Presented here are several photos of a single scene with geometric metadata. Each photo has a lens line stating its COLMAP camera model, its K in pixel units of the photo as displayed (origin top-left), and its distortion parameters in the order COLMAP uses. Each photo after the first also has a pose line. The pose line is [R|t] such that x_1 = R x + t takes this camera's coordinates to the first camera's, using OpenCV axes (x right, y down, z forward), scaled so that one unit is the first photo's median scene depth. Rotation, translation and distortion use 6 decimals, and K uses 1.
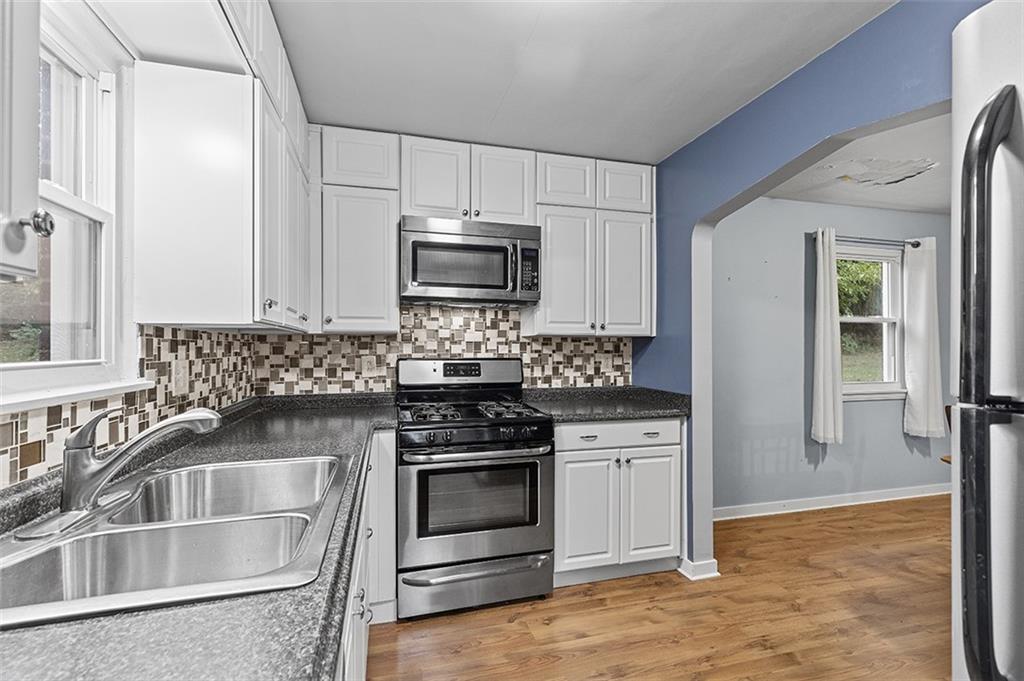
lens RADIAL K [[459.8, 0, 520.3], [0, 459.8, 339.9], [0, 0, 1]] dist [0.010738, -0.001789]
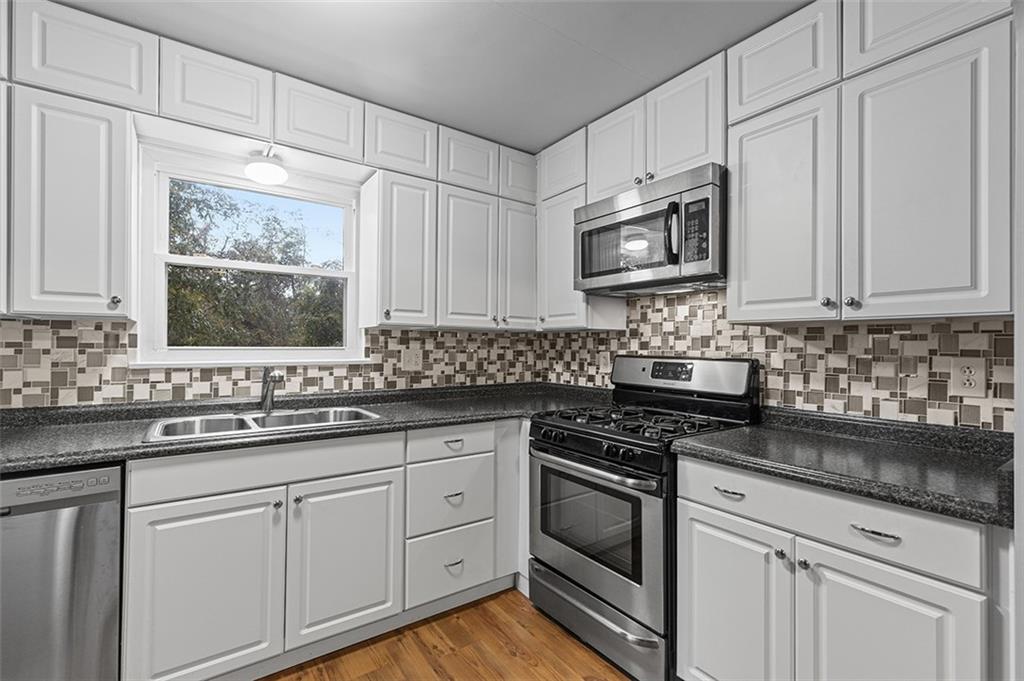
lens RADIAL K [[459.8, 0, 515.4], [0, 459.8, 341.5], [0, 0, 1]] dist [0.010738, -0.001789]
pose [[0.331284, -0.005952, -0.943512, 0.545295], [0.007323, 0.999966, -0.003737, 0.014117], [0.943503, -0.005671, 0.331317, 0.473482]]
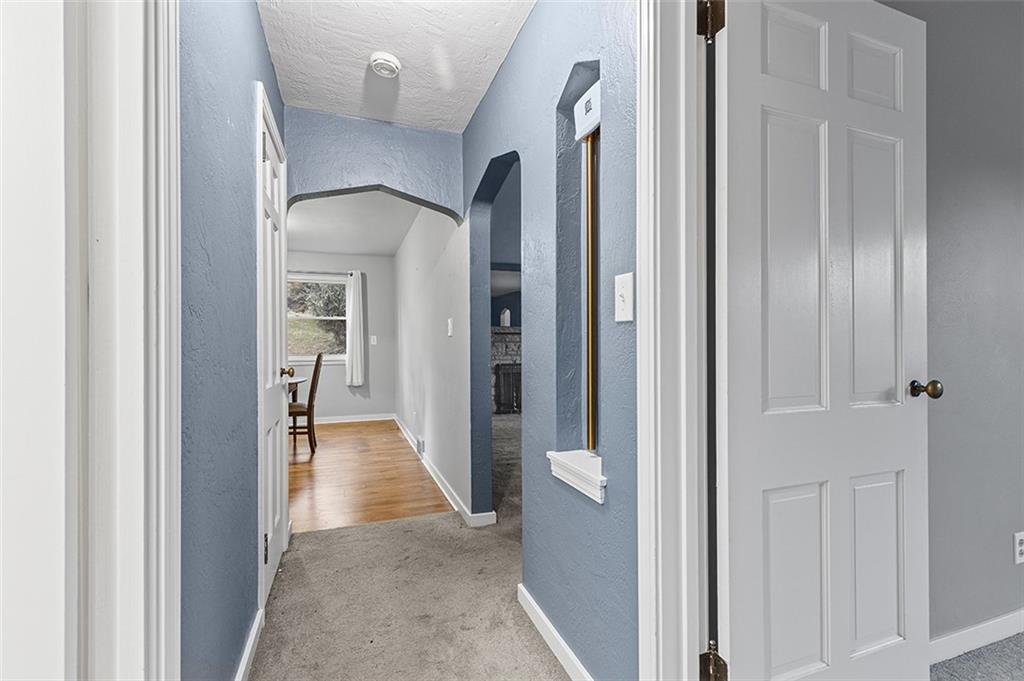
lens RADIAL K [[459.8, 0, 510.7], [0, 459.8, 340.1], [0, 0, 1]] dist [0.010738, -0.001789]
pose [[0.994574, -0.001067, 0.104029, 1.775342], [-0.000187, 0.999927, 0.012041, 0.024418], [-0.104034, -0.011995, 0.994501, -1.081835]]
